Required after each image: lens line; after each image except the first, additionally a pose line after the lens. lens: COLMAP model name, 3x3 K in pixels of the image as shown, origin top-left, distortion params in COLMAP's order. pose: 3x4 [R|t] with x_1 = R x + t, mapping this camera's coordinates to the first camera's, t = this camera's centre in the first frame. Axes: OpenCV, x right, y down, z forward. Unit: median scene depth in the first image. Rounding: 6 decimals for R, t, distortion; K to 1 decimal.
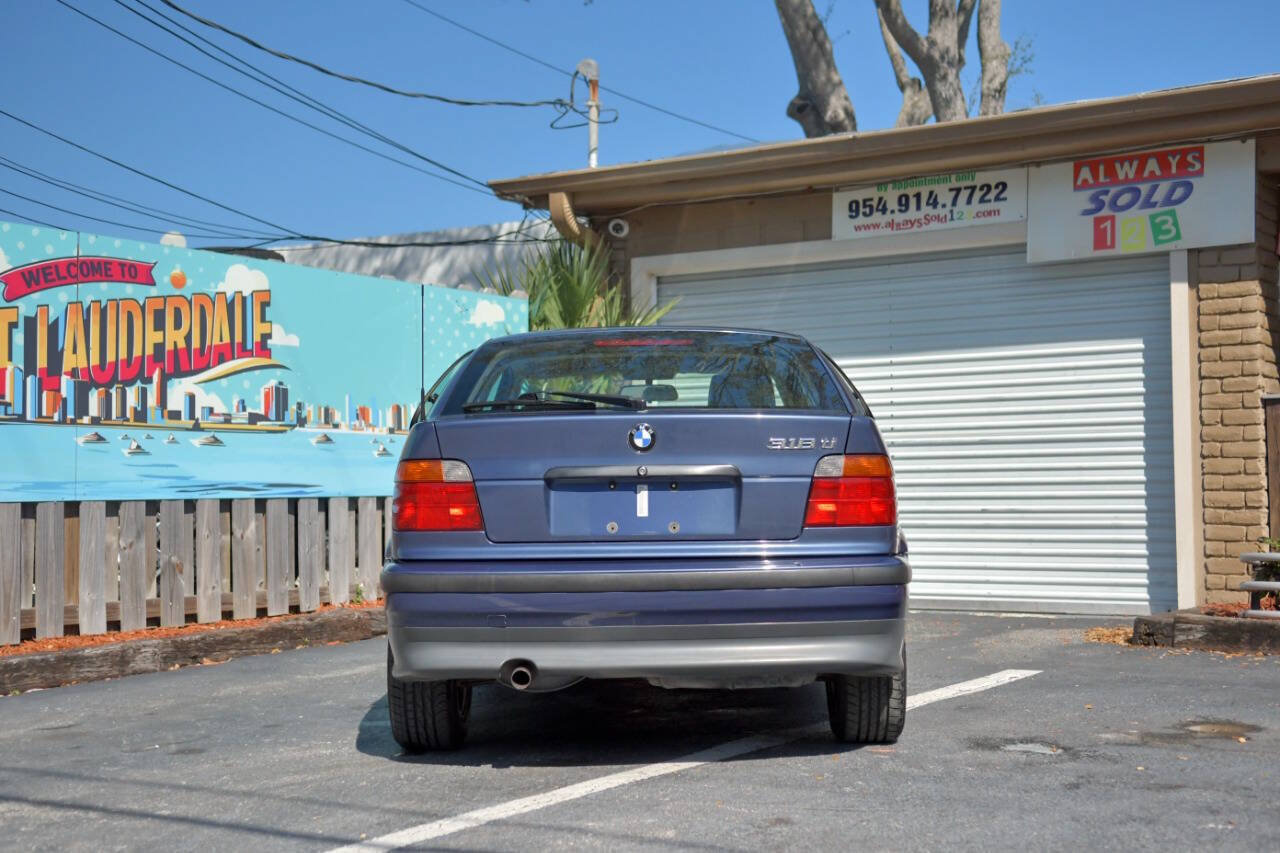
lens RADIAL K [[1775.9, 0, 640.0], [0, 1775.9, 426.5], [0, 0, 1]] dist [0.101137, 0.029073]
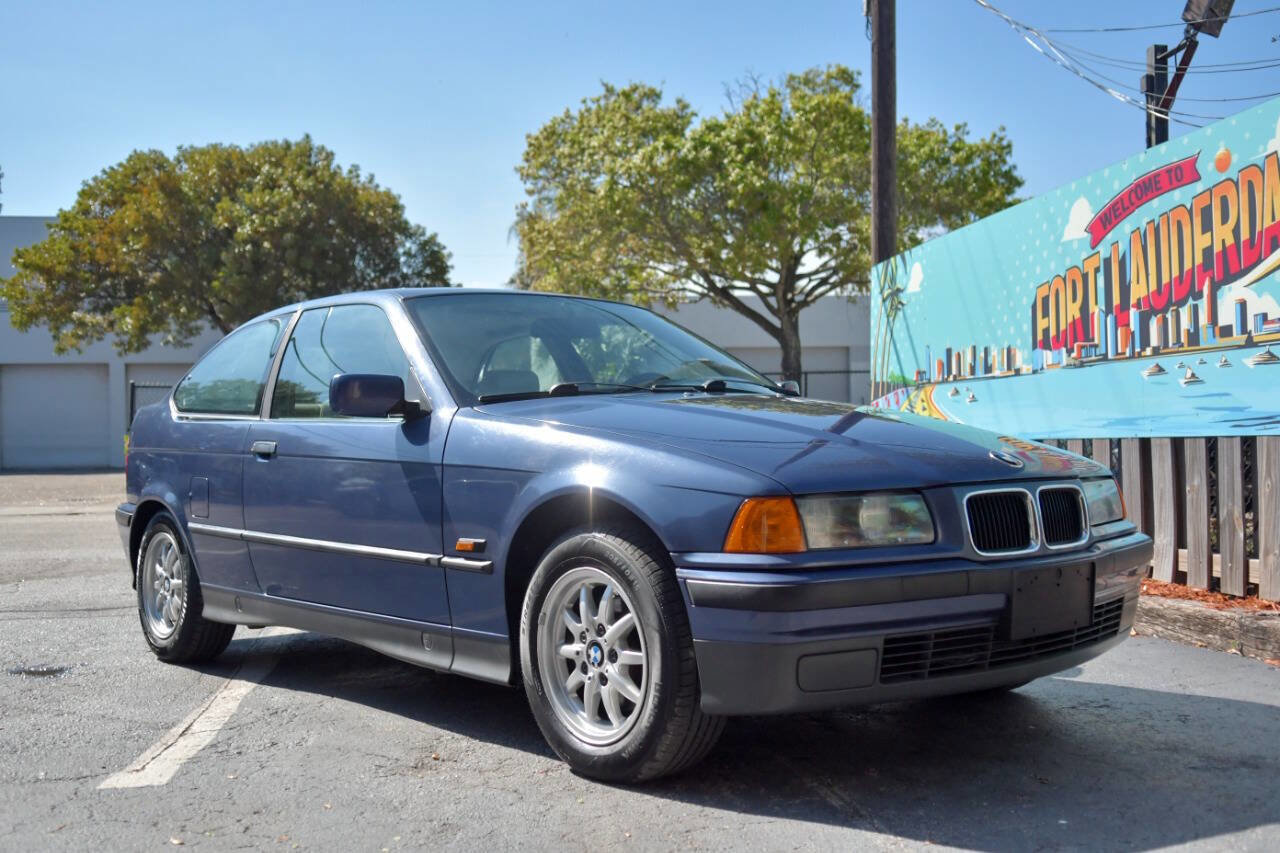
lens RADIAL K [[1289.7, 0, 640.0], [0, 1289.7, 426.5], [0, 0, 1]] dist [0.010742, 0.008609]
pose [[-0.743932, 0.018150, -0.668009, 0.319733], [0.053257, 0.998062, -0.032192, 0.040423], [0.666130, -0.059525, -0.743456, 1.239388]]
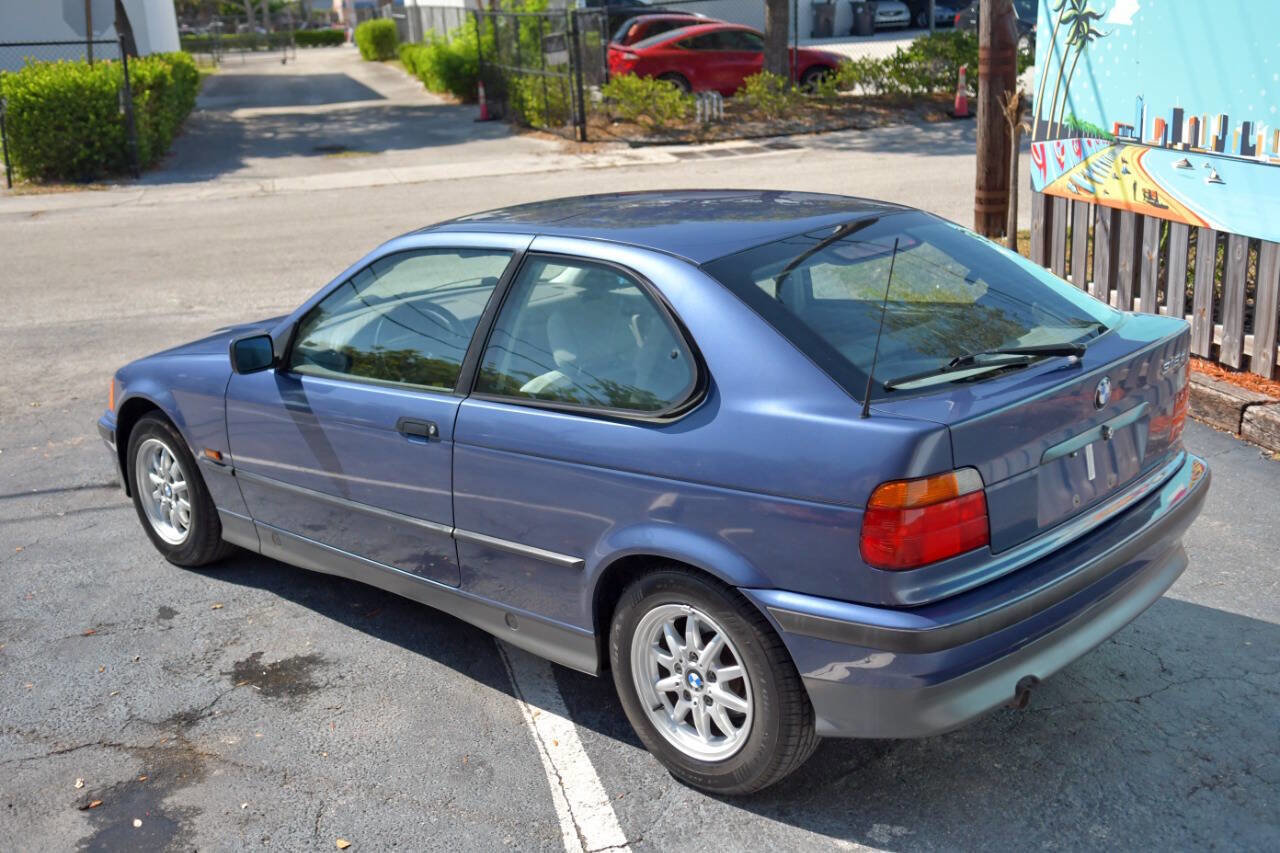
lens RADIAL K [[1417.5, 0, 640.0], [0, 1417.5, 426.5], [0, 0, 1]] dist [0.047939, 0.010484]
pose [[-0.681103, 0.253928, -0.686745, 0.381414], [0.088913, 0.959680, 0.266664, -0.098978], [0.726769, 0.120565, -0.676218, 1.077241]]
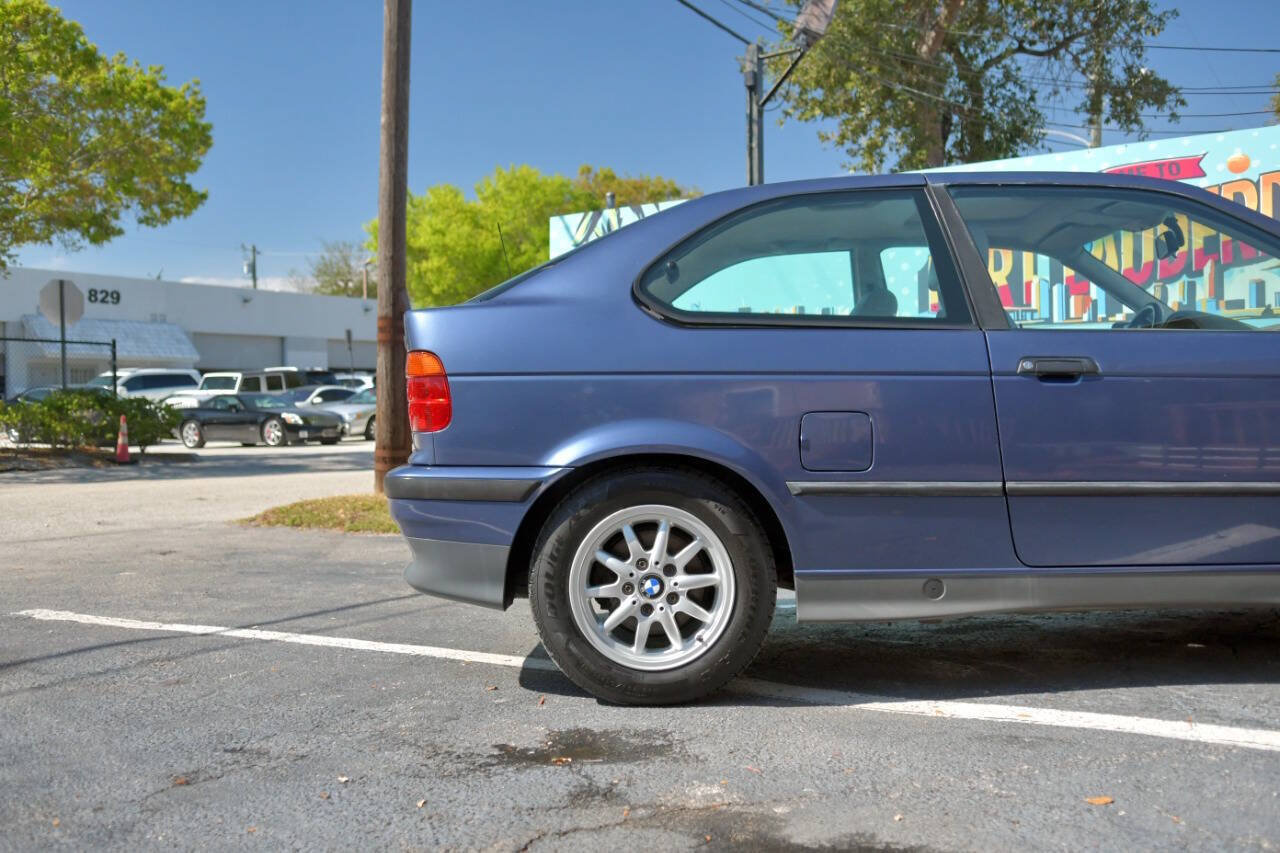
lens RADIAL K [[1311.5, 0, 640.0], [0, 1311.5, 426.5], [0, 0, 1]] dist [0.020445, 0.021960]
pose [[-0.001198, 0.023591, -0.999721, 0.467719], [0.056796, 0.998110, 0.023485, 0.025981], [0.998385, -0.056752, -0.002536, 0.660329]]
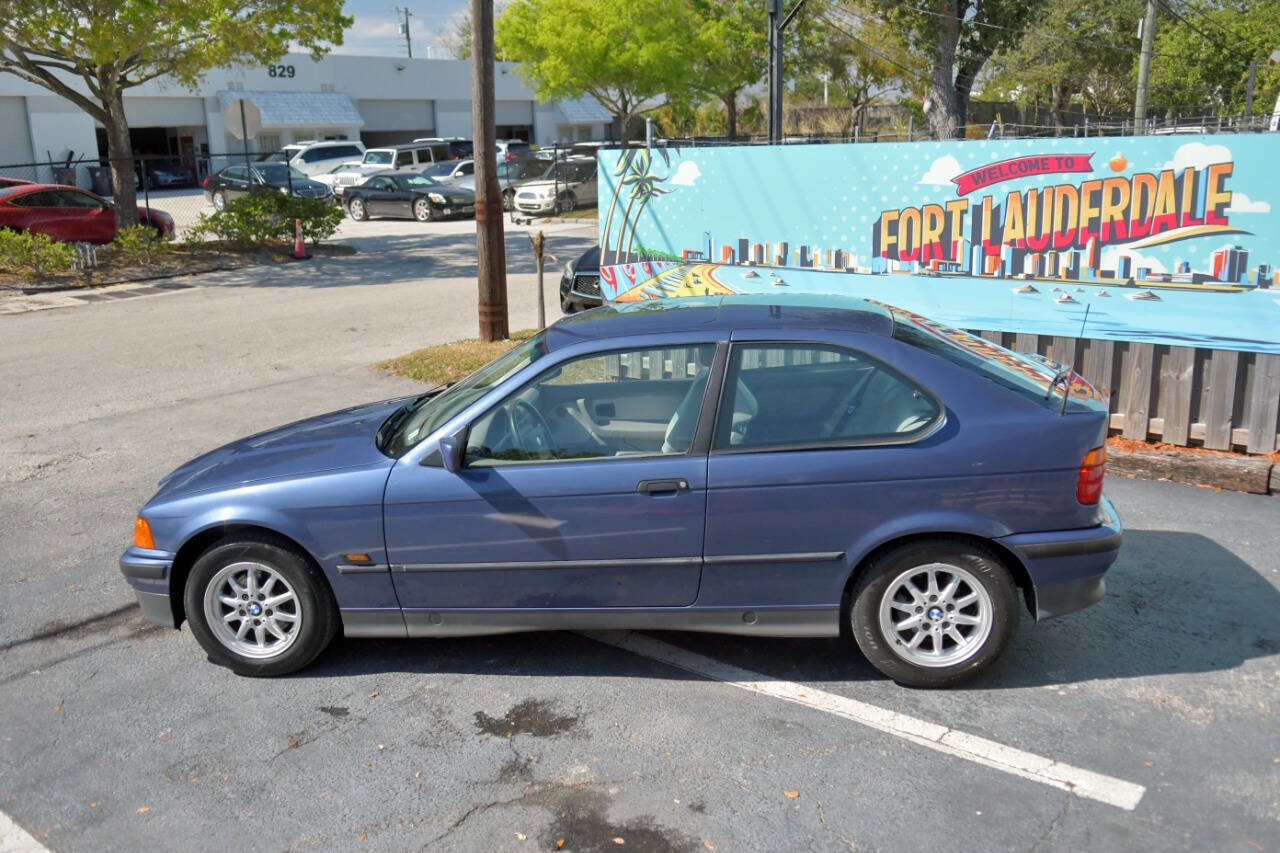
lens RADIAL K [[1137.5, 0, 640.0], [0, 1137.5, 426.5], [0, 0, 1]] dist [0.000725, -0.026472]
pose [[-0.100617, 0.258777, -0.960682, 0.568484], [0.068360, 0.965099, 0.252807, -0.127064], [0.992574, -0.040235, -0.114795, 0.750625]]
